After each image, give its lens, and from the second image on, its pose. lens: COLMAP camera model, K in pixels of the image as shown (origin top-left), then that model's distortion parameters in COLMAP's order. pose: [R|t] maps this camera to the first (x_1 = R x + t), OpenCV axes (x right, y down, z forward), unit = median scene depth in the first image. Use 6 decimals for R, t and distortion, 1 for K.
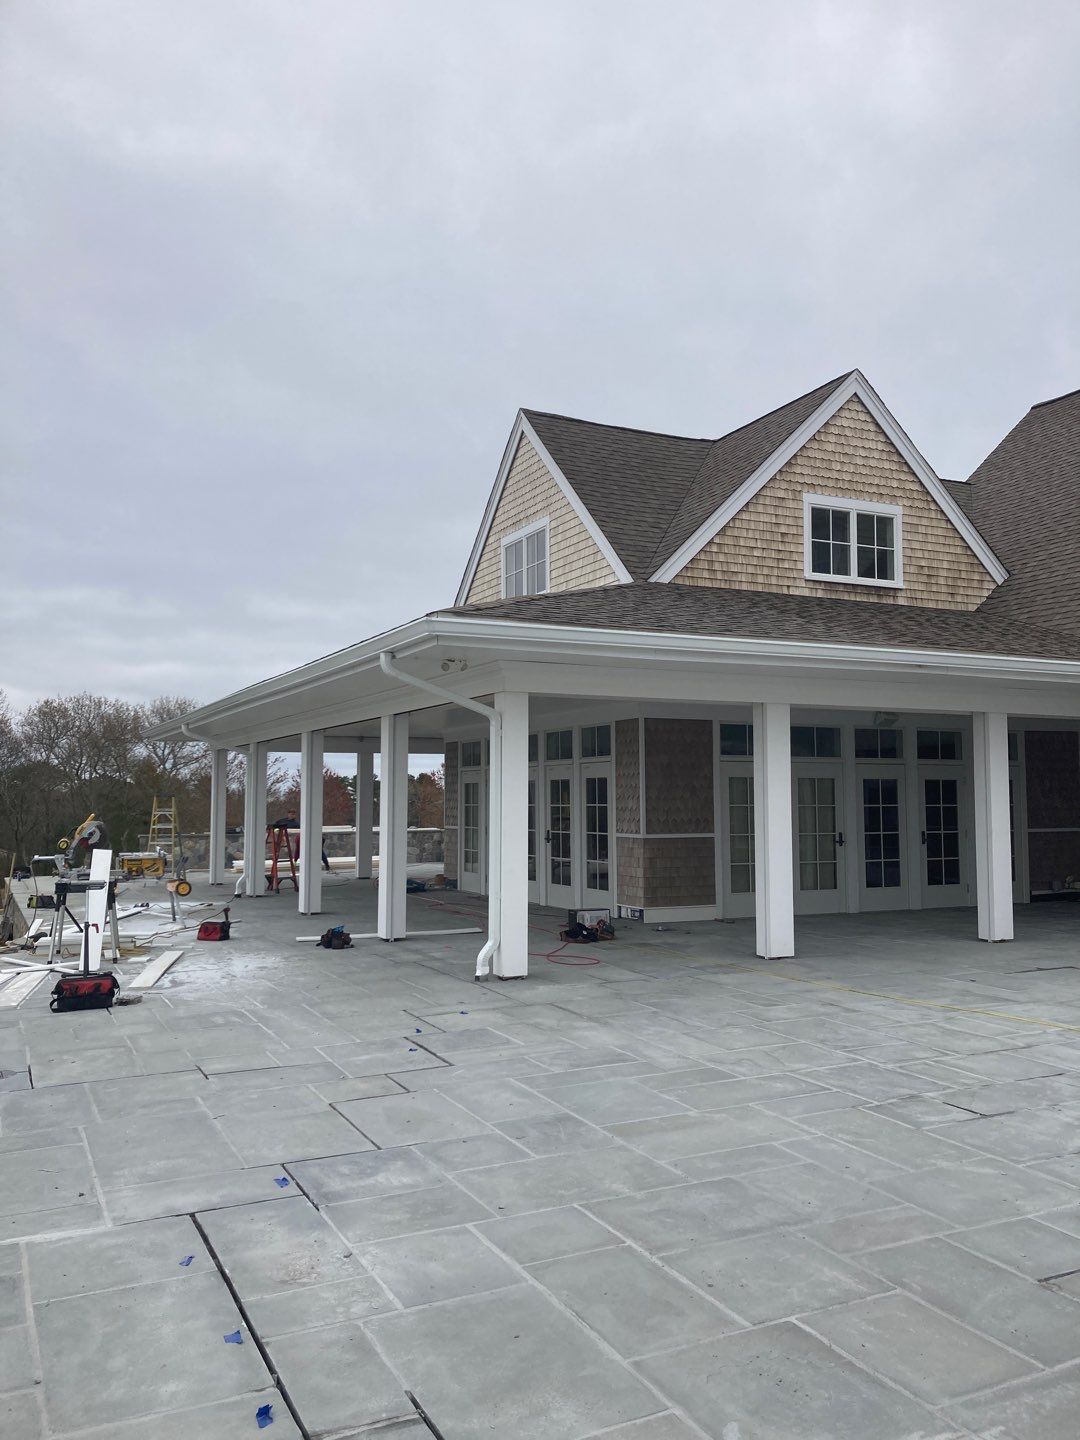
lens RADIAL K [[1180.0, 0, 584.1], [0, 1180.0, 717.0], [0, 0, 1]] dist [-0.007643, 0.000190]
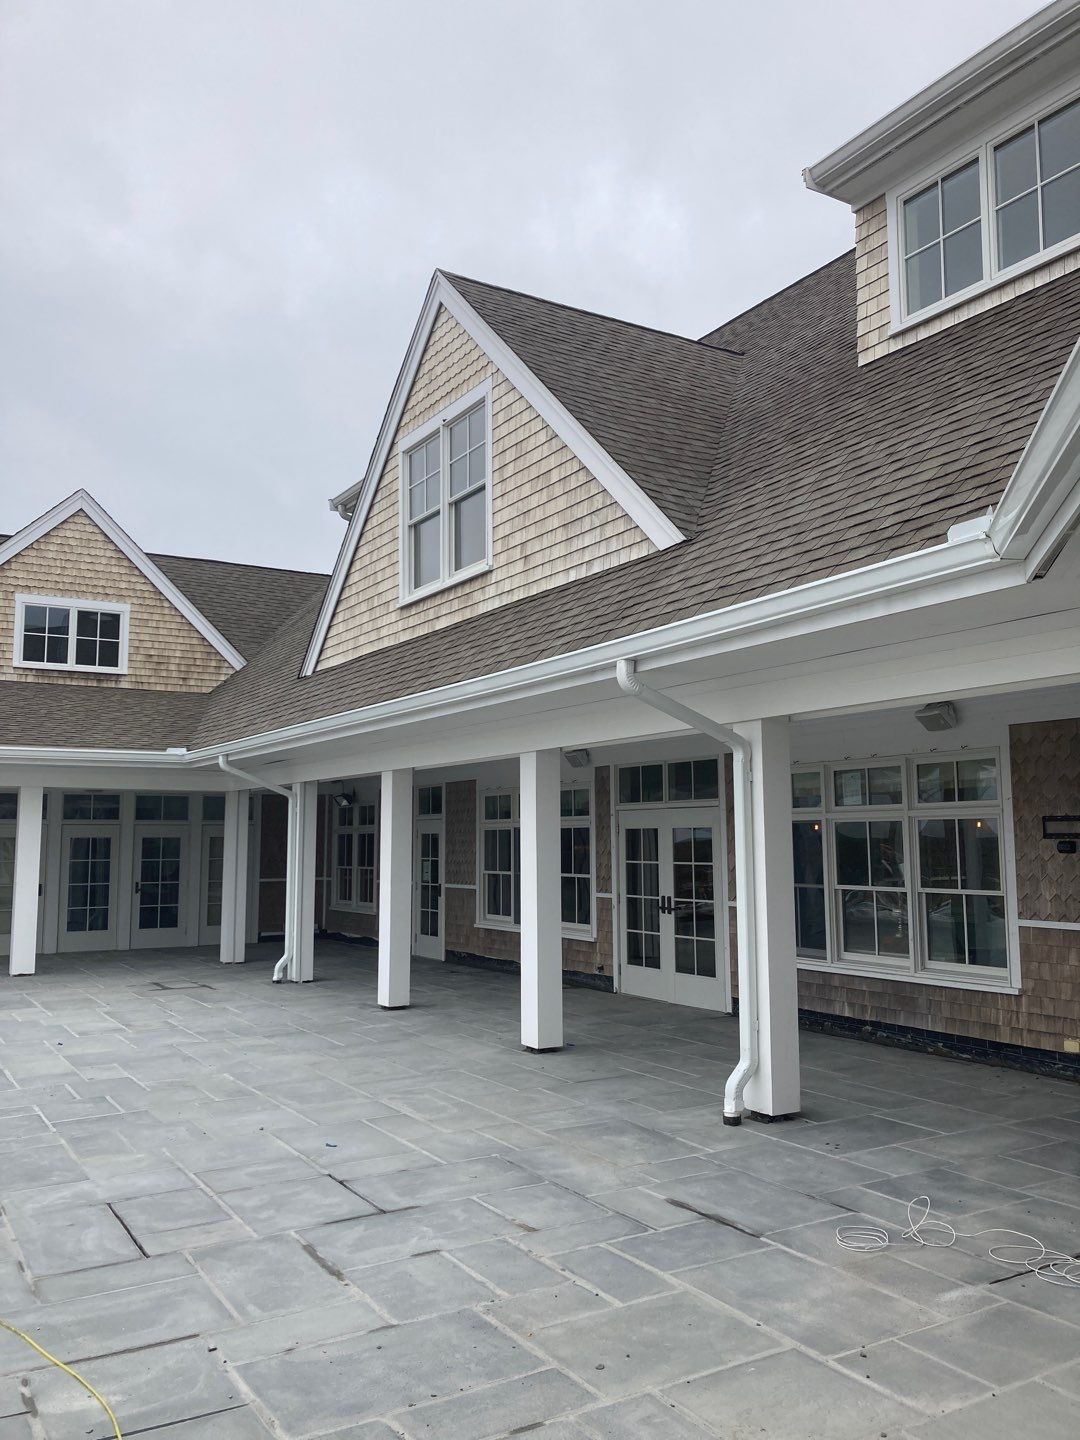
lens RADIAL K [[1148.8, 0, 518.5], [0, 1148.8, 708.6], [0, 0, 1]] dist [0.051584, -0.020254]
pose [[0.997935, 0.005586, 0.063992, 0.586897], [-0.002187, 0.998589, -0.053054, -0.014316], [-0.064198, 0.052805, 0.996539, -0.171789]]
